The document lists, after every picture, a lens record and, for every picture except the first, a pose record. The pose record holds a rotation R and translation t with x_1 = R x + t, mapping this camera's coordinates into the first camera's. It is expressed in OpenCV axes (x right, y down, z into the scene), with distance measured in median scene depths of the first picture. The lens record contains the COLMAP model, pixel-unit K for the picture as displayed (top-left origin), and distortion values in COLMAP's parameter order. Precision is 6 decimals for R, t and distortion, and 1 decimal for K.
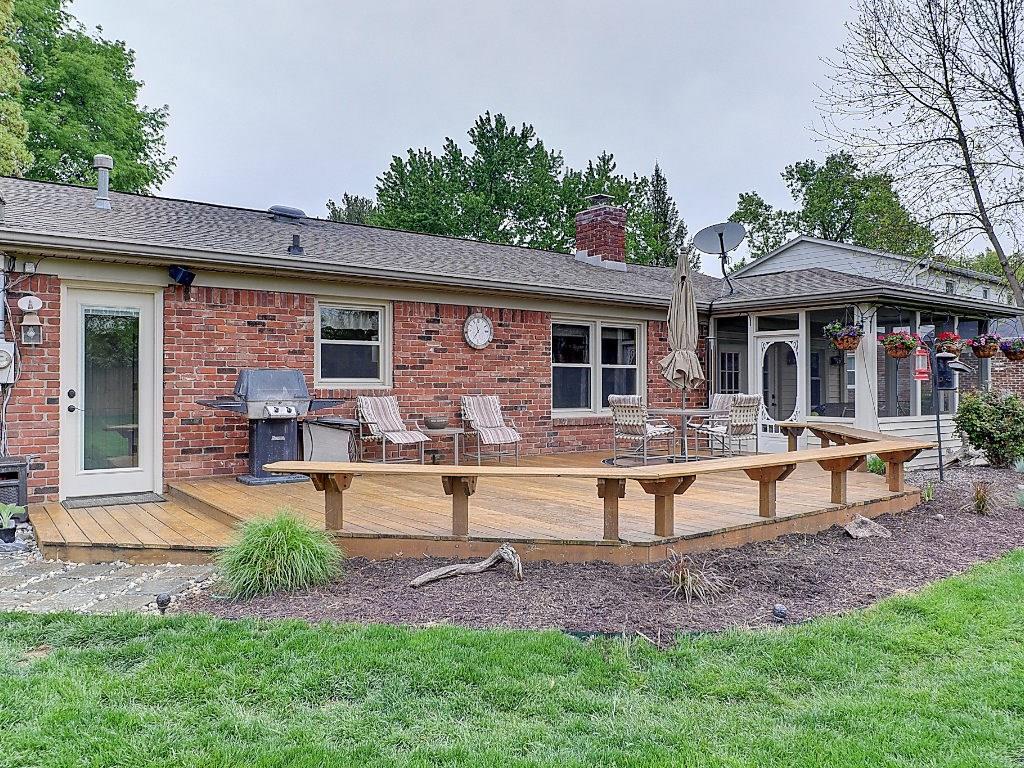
lens RADIAL K [[717.0, 0, 512.3], [0, 717.0, 381.2], [0, 0, 1]] dist [-0.002867, -0.001072]
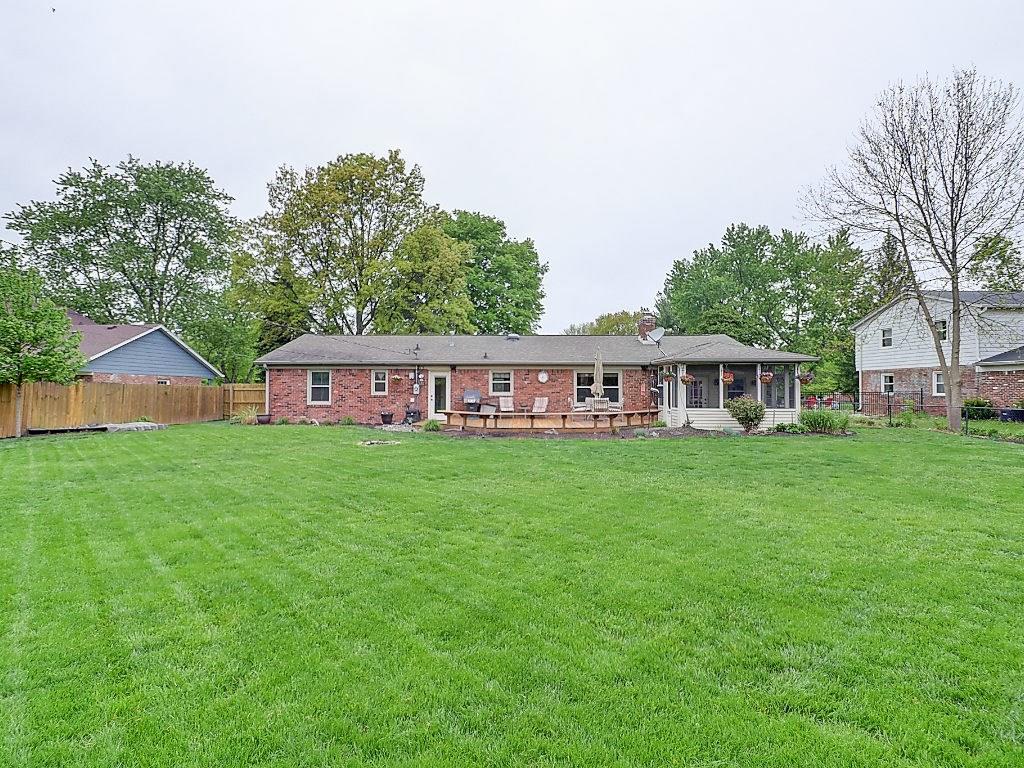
lens RADIAL K [[498.2, 0, 508.4], [0, 498.2, 381.2], [0, 0, 1]] dist [0.013848, -0.000512]
pose [[0.792490, -0.016742, -0.609655, 1.213278], [0.000402, 0.999637, -0.026928, 0.007183], [0.609885, 0.021095, 0.792209, -0.851180]]
